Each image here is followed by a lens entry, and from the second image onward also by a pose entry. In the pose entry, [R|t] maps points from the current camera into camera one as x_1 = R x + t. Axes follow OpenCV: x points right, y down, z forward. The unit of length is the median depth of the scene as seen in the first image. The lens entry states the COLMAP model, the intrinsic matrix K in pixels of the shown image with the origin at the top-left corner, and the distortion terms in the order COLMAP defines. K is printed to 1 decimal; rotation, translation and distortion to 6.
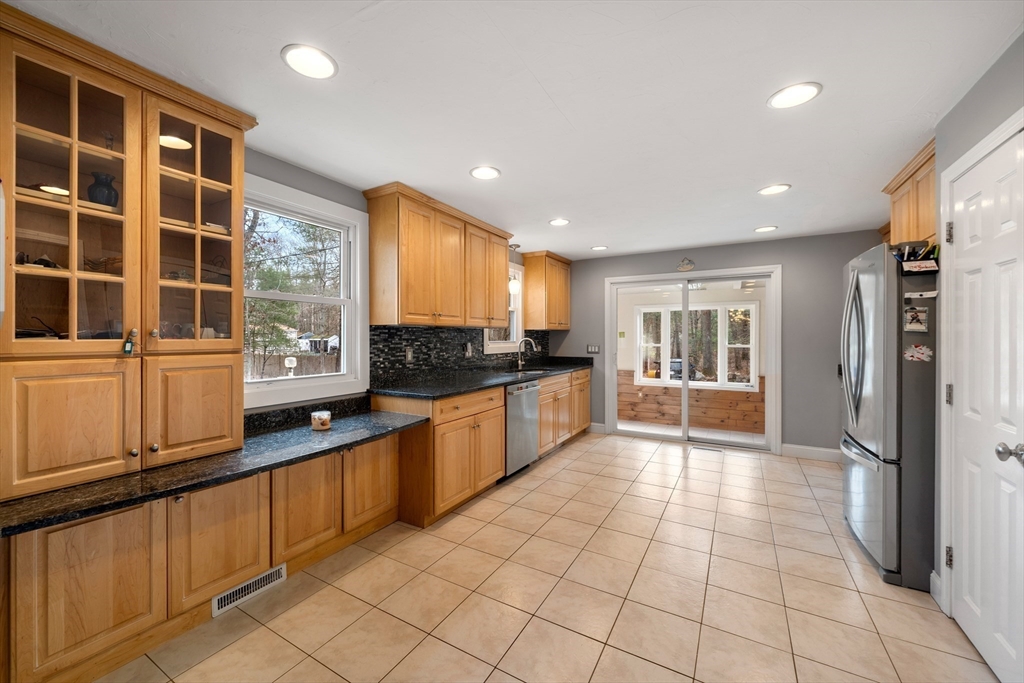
lens RADIAL K [[395.8, 0, 507.8], [0, 395.8, 337.2], [0, 0, 1]] dist [-0.002414, -0.000192]
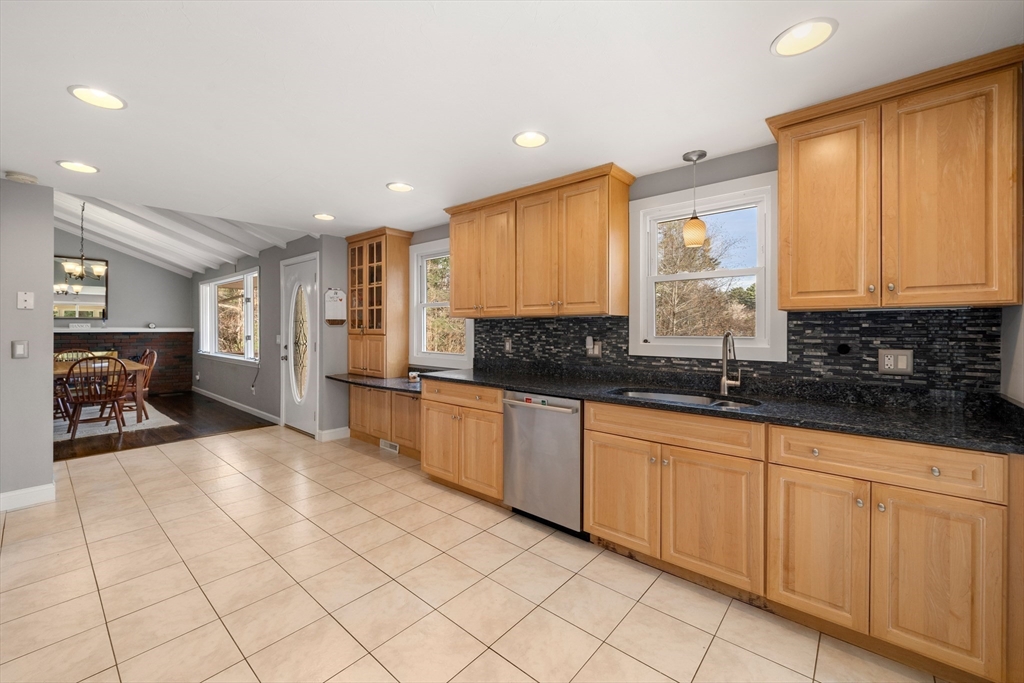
lens RADIAL K [[416.8, 0, 510.0], [0, 416.8, 326.6], [0, 0, 1]] dist [0.000906, 0.000197]
pose [[-0.178956, 0.004285, -0.983848, 0.805388], [0.002569, 0.999989, 0.003888, -0.008990], [0.983854, -0.001832, -0.178965, 1.138239]]
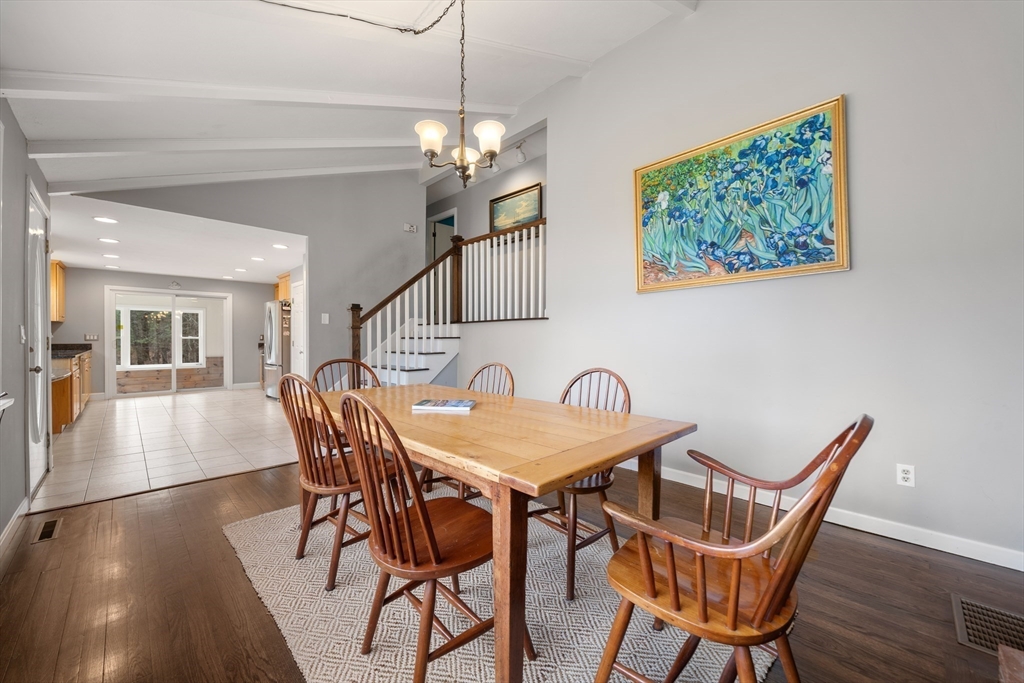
lens RADIAL K [[395.8, 0, 511.1], [0, 395.8, 340.4], [0, 0, 1]] dist [-0.002414, -0.000192]
pose [[0.258081, -0.002059, 0.966121, -1.017166], [-0.000271, 0.999998, 0.002203, 0.054488], [-0.966123, -0.000831, 0.258080, -1.015345]]
